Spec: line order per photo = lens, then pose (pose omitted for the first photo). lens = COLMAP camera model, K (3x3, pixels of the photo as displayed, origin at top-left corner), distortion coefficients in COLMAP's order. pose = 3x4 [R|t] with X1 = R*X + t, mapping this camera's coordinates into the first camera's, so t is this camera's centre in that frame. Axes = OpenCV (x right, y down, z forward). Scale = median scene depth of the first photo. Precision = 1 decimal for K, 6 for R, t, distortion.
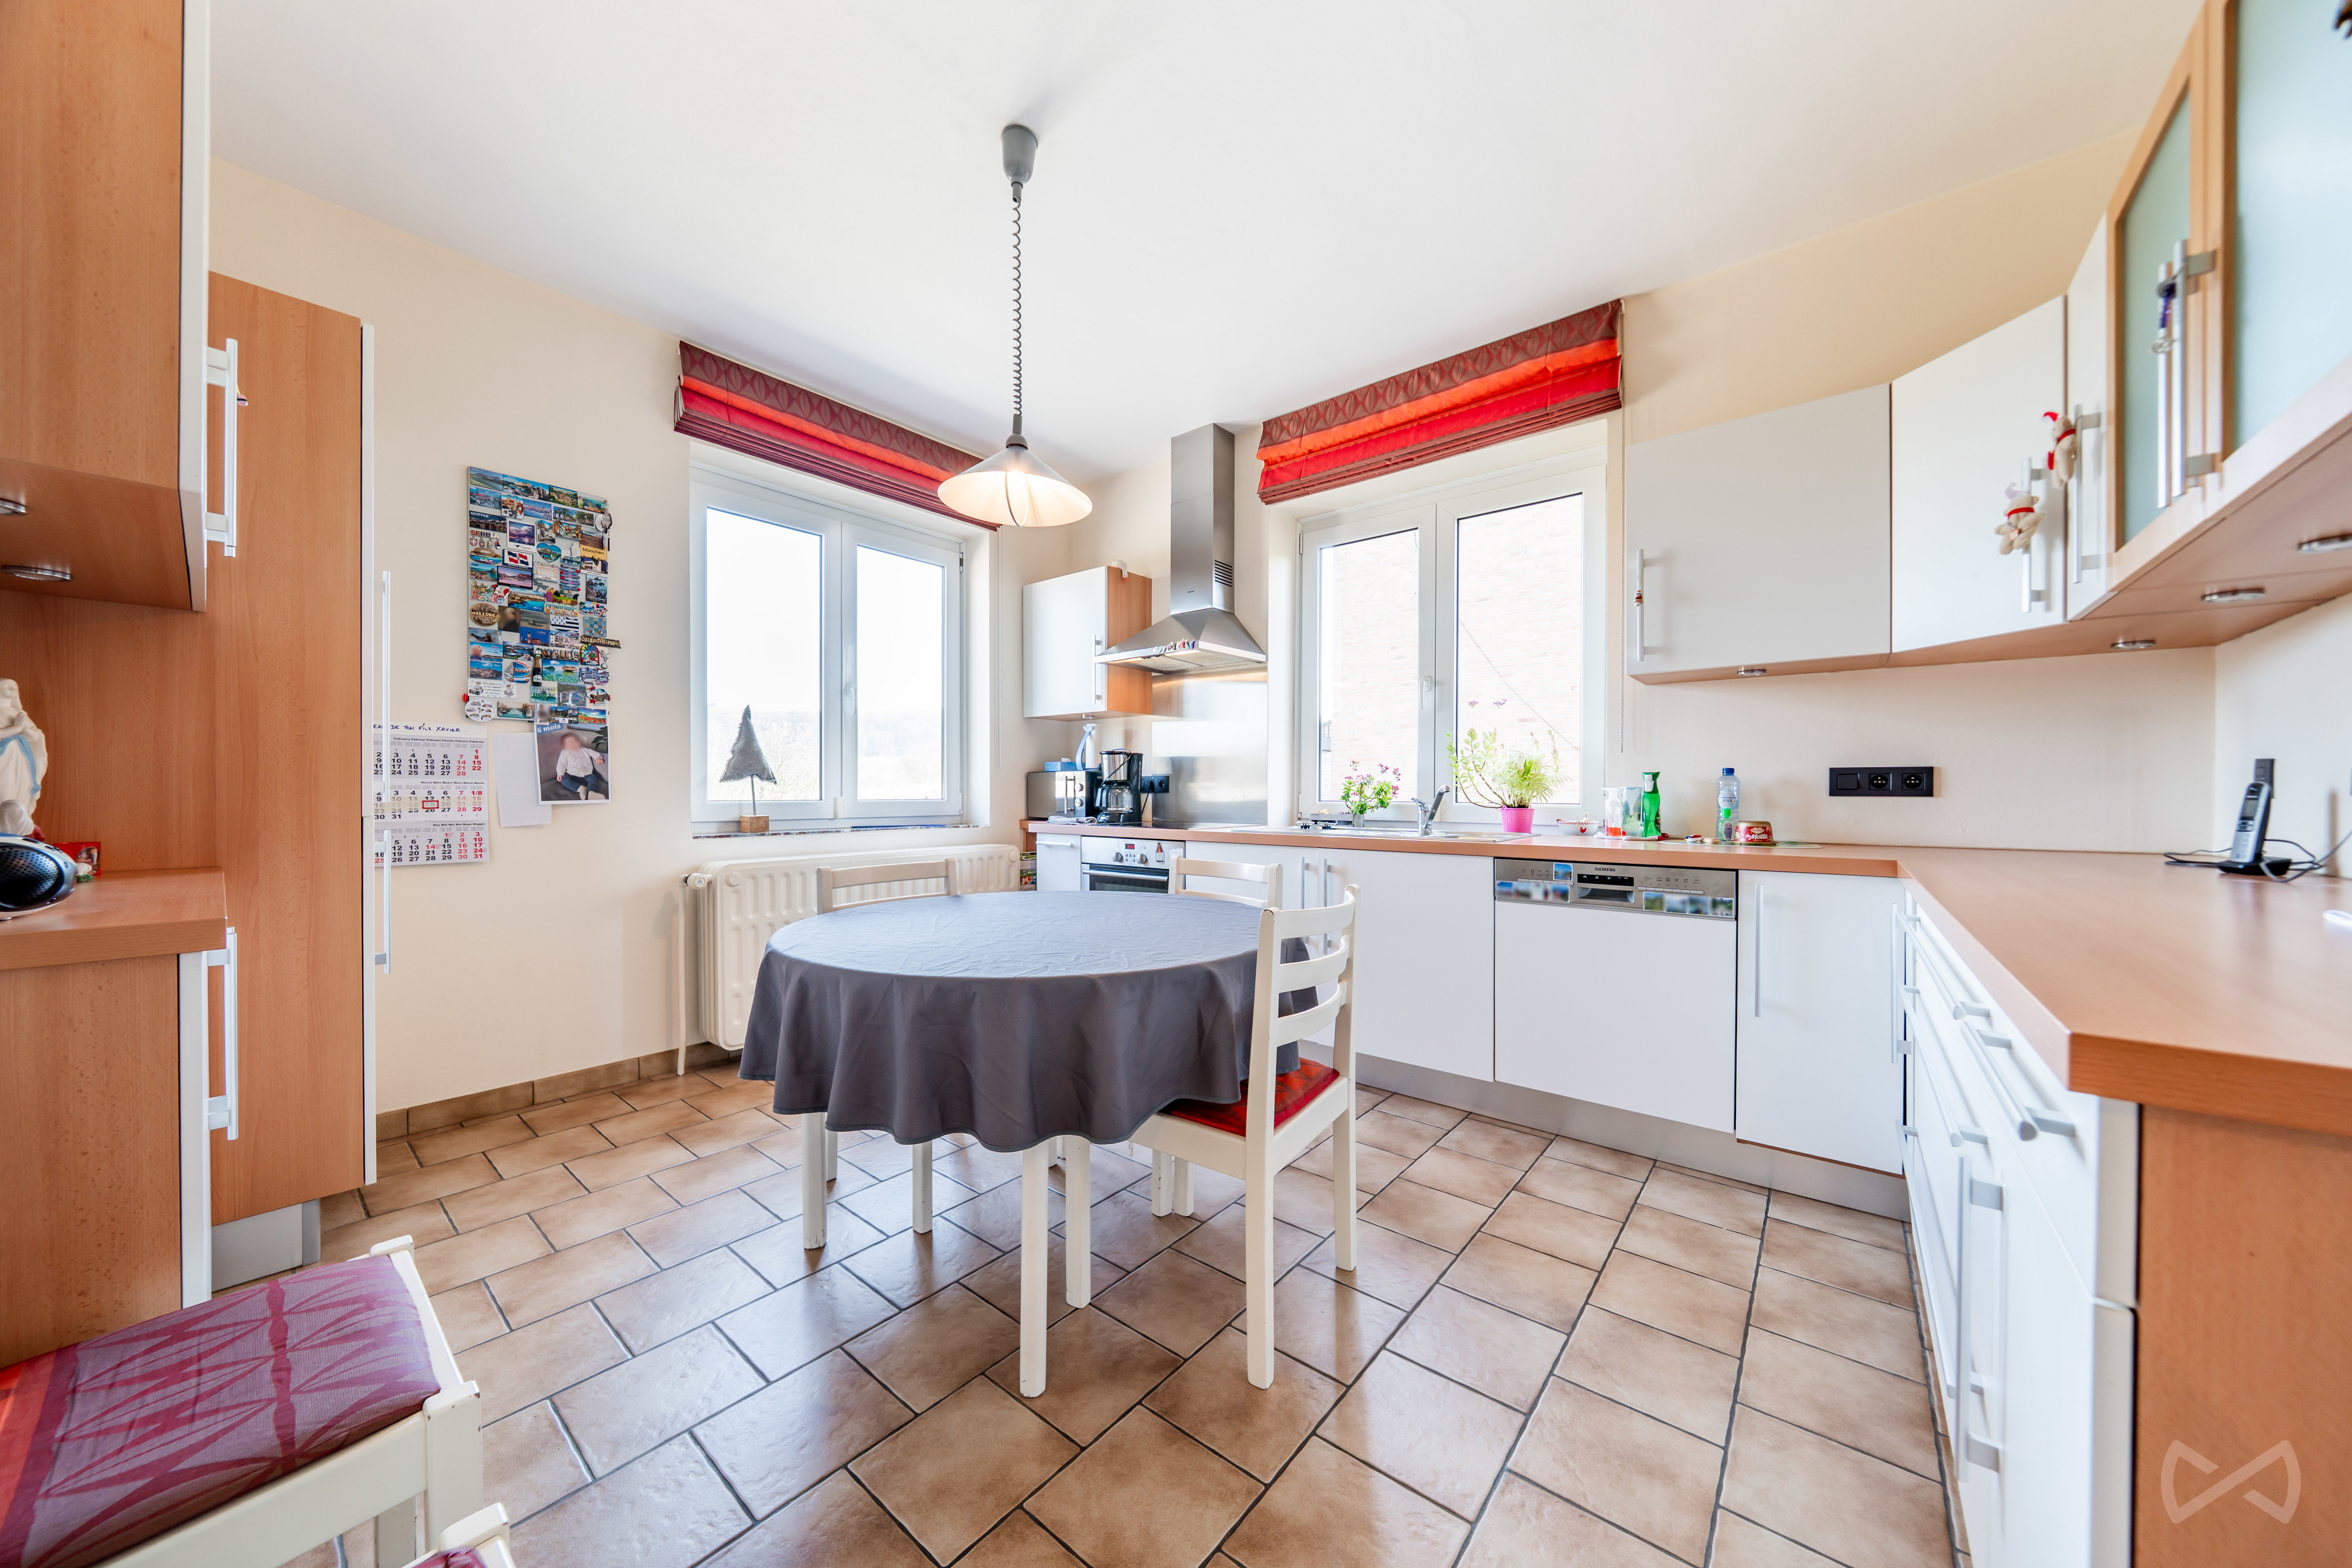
lens RADIAL K [[806.8, 0, 1181.6], [0, 806.8, 789.1], [0, 0, 1]] dist [-0.001431, -0.000449]
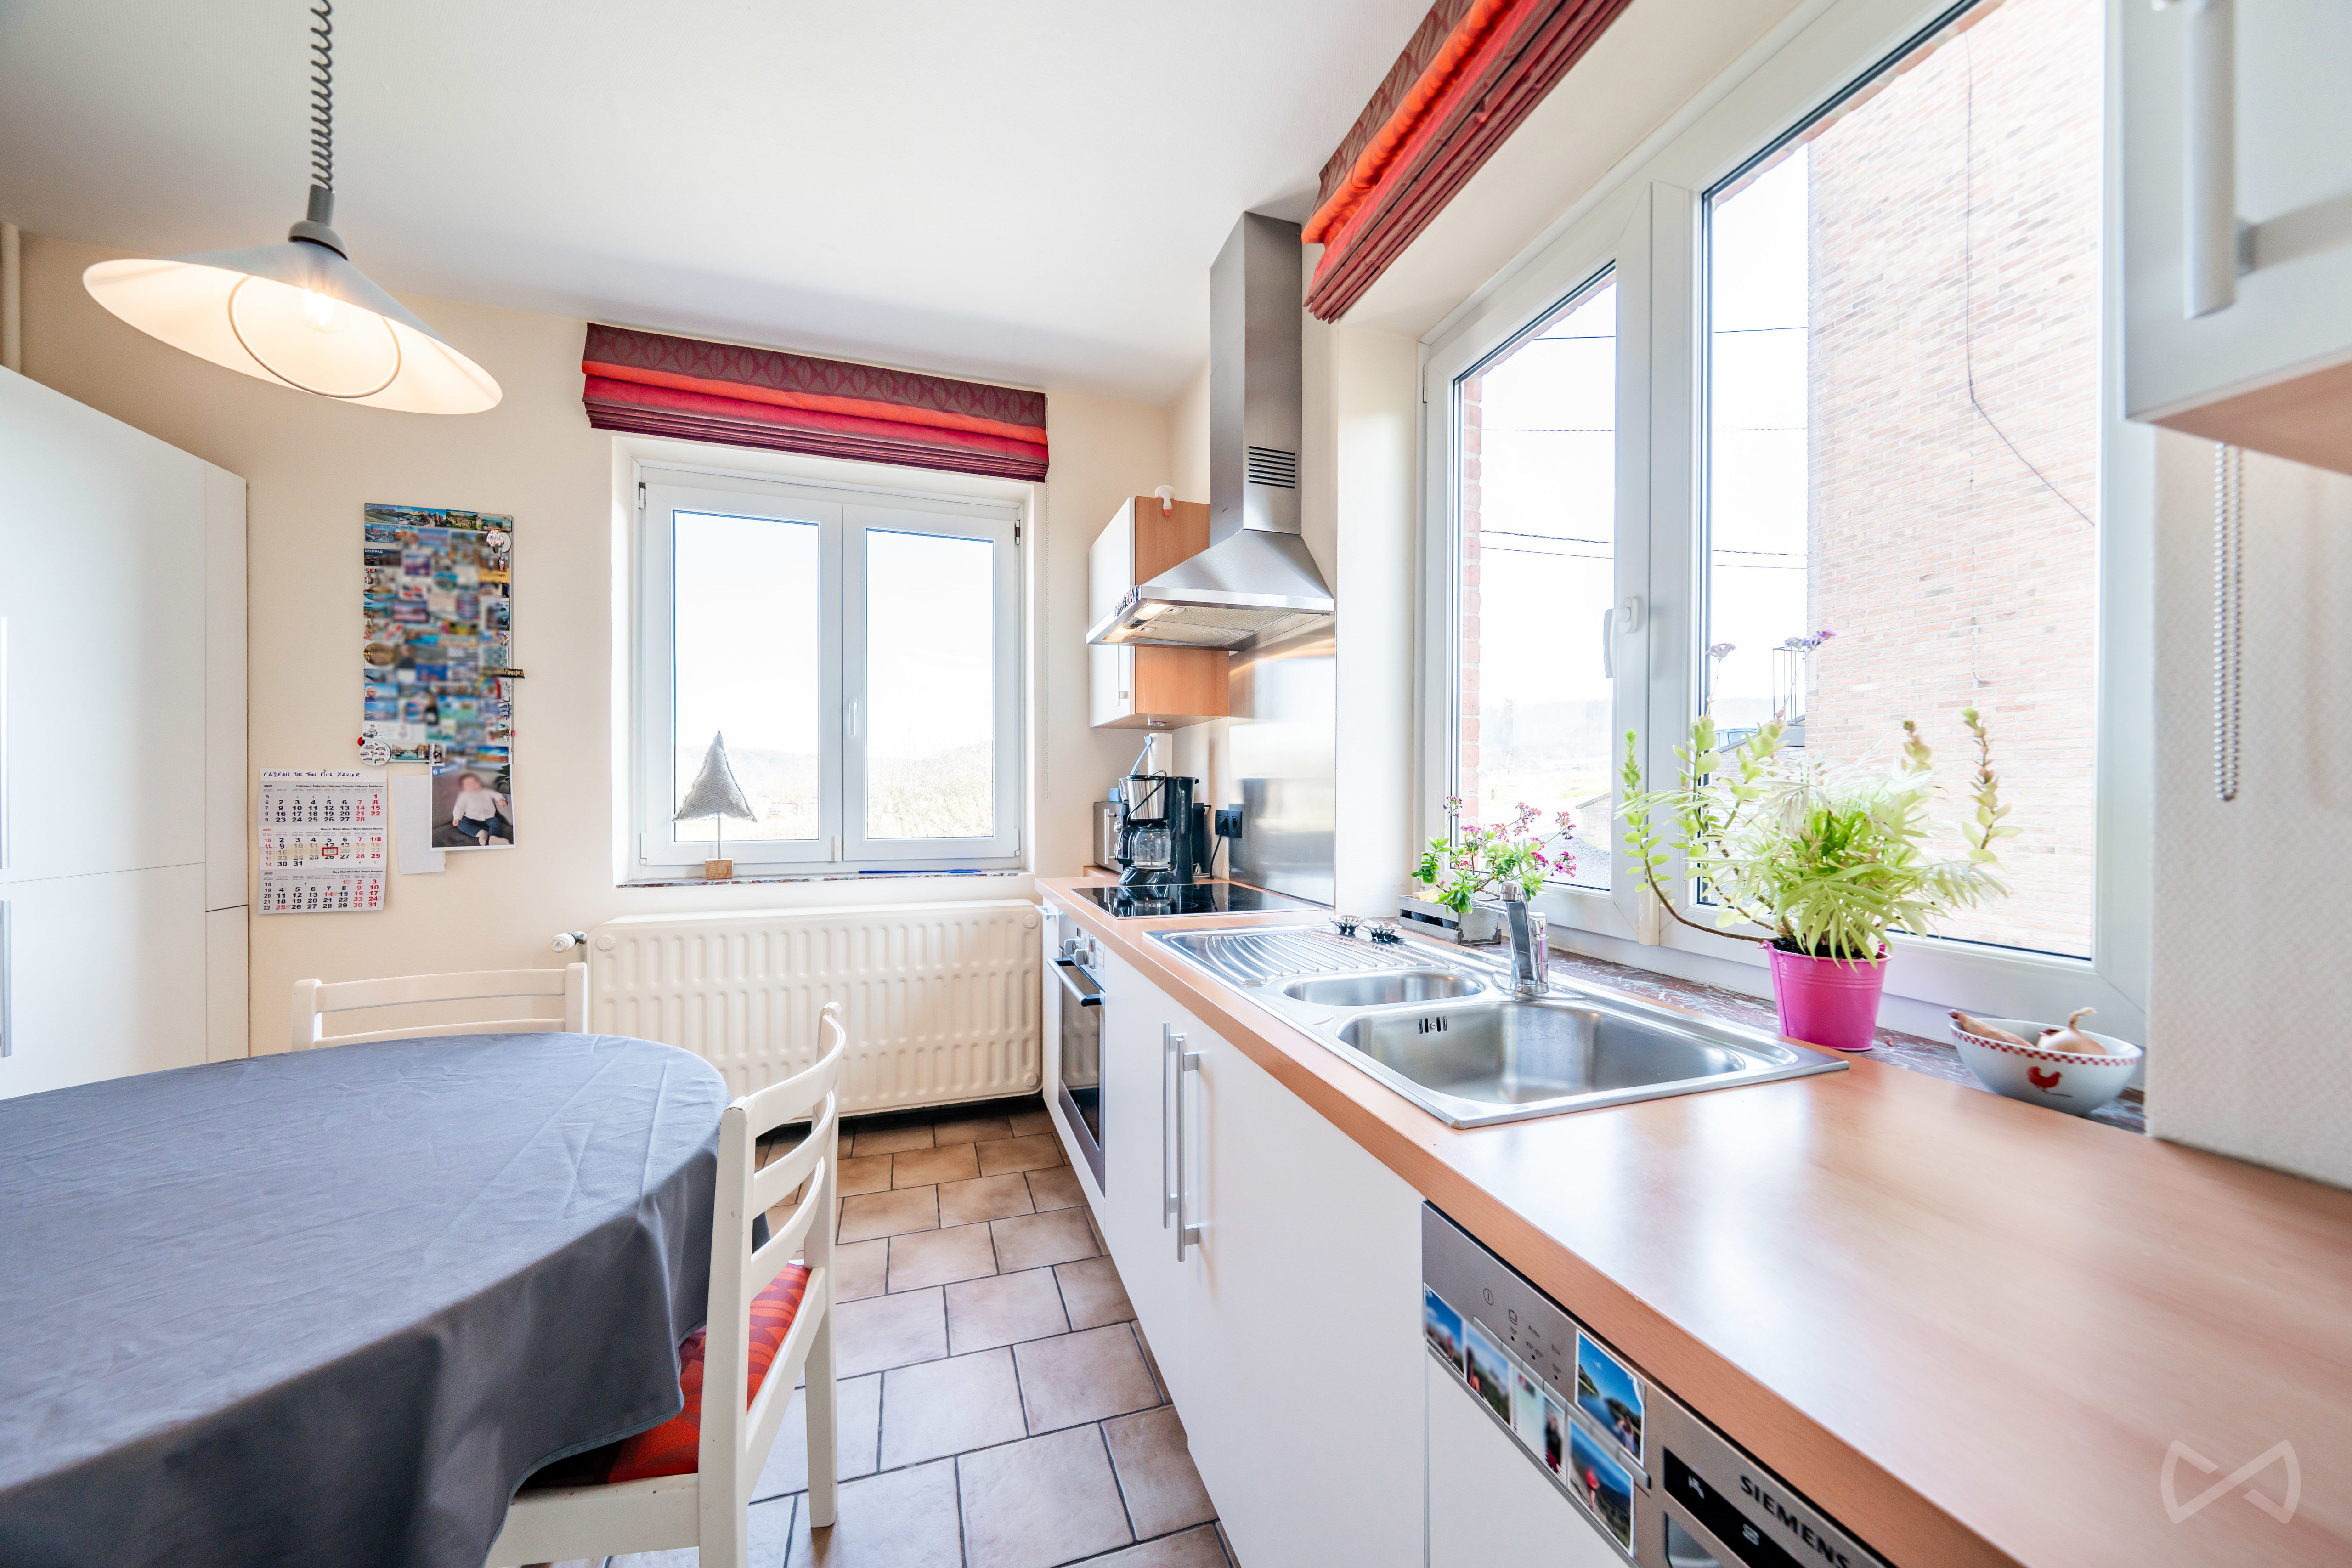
lens RADIAL K [[806.8, 0, 1170.4], [0, 806.8, 794.0], [0, 0, 1]] dist [-0.001431, -0.000449]
pose [[0.841540, 0.002218, -0.540191, 0.422815], [0.000887, 0.999985, 0.005486, -0.050278], [0.540194, -0.005096, 0.841525, 0.653614]]
